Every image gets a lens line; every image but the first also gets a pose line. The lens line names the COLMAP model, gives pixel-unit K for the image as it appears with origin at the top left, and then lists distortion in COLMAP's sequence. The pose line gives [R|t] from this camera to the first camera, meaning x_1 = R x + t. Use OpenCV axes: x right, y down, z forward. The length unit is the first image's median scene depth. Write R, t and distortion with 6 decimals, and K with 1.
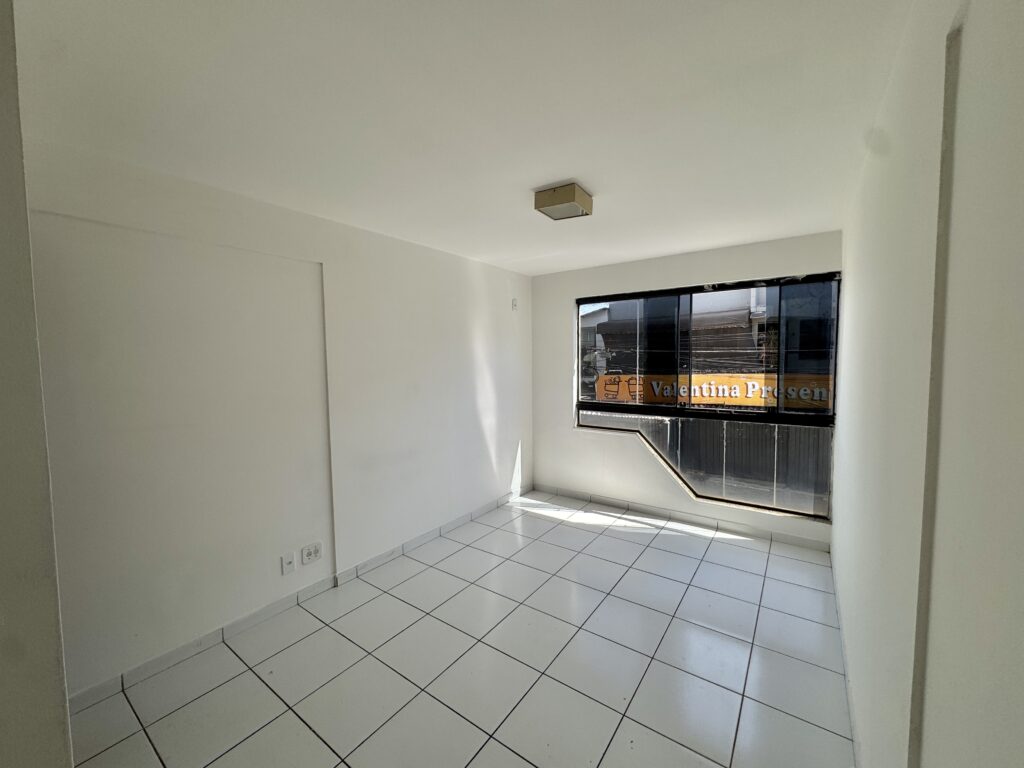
lens RADIAL K [[407.3, 0, 515.7], [0, 407.3, 384.0], [0, 0, 1]] dist [-0.004879, 0.001033]
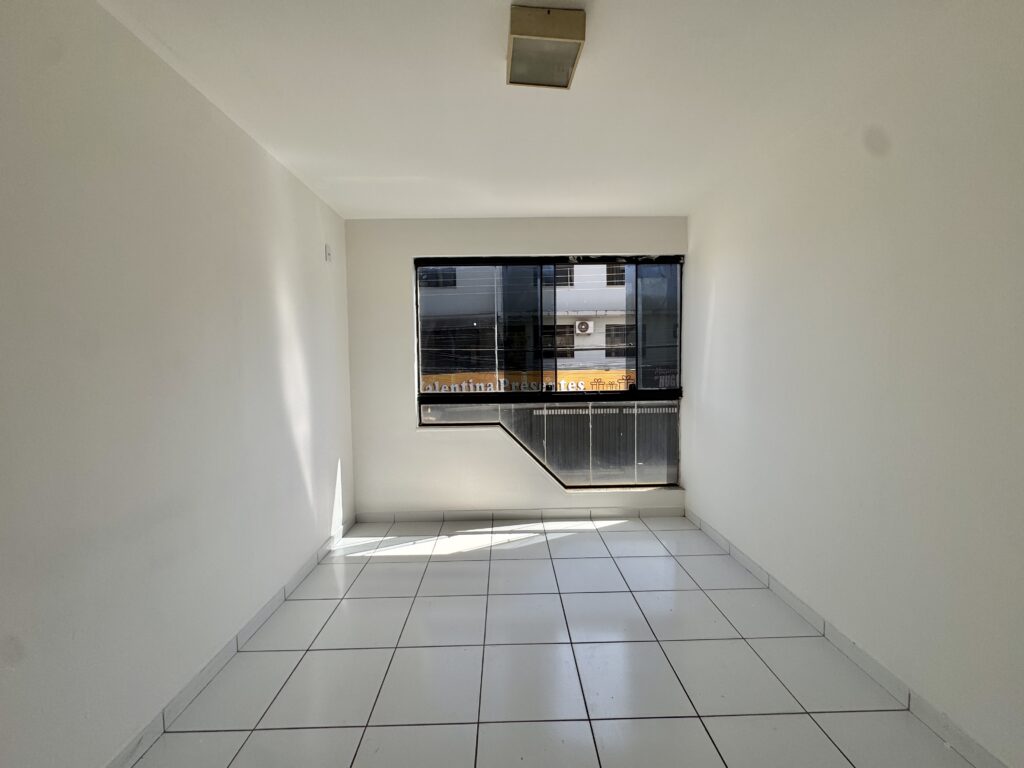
lens RADIAL K [[407.3, 0, 511.4], [0, 407.3, 381.1], [0, 0, 1]] dist [-0.004879, 0.001033]
pose [[0.803856, -0.029438, 0.594095, -0.193520], [0.043715, 0.998997, -0.009649, 0.041970], [-0.593216, 0.033728, 0.804337, 0.340318]]
